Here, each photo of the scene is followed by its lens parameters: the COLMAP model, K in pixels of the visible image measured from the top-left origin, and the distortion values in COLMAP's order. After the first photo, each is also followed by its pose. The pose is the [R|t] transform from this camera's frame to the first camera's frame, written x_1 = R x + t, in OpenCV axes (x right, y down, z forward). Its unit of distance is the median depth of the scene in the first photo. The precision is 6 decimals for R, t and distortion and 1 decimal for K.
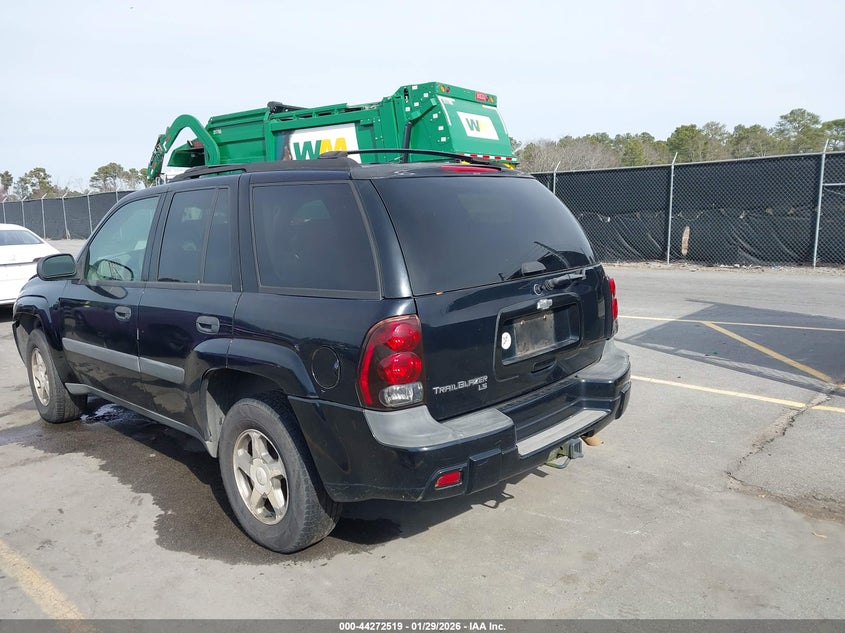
lens RADIAL K [[671.8, 0, 422.5], [0, 671.8, 316.5], [0, 0, 1]] dist [0.003794, -0.001774]
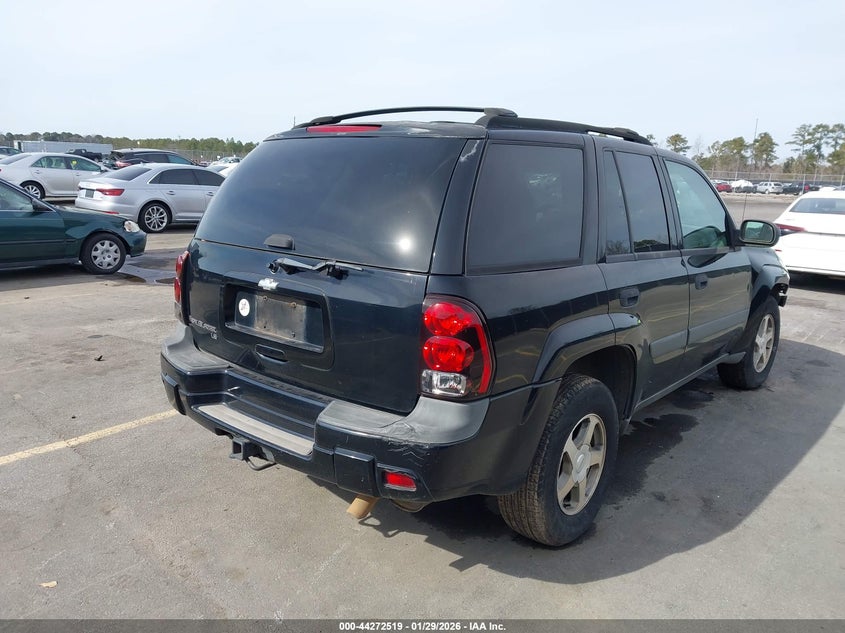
lens RADIAL K [[671.8, 0, 422.5], [0, 671.8, 316.5], [0, 0, 1]] dist [0.003794, -0.001774]
pose [[-0.010783, 0.223565, -0.974629, 0.964015], [-0.178358, 0.958626, 0.221868, -0.193214], [0.983907, 0.176226, 0.029538, 1.083700]]
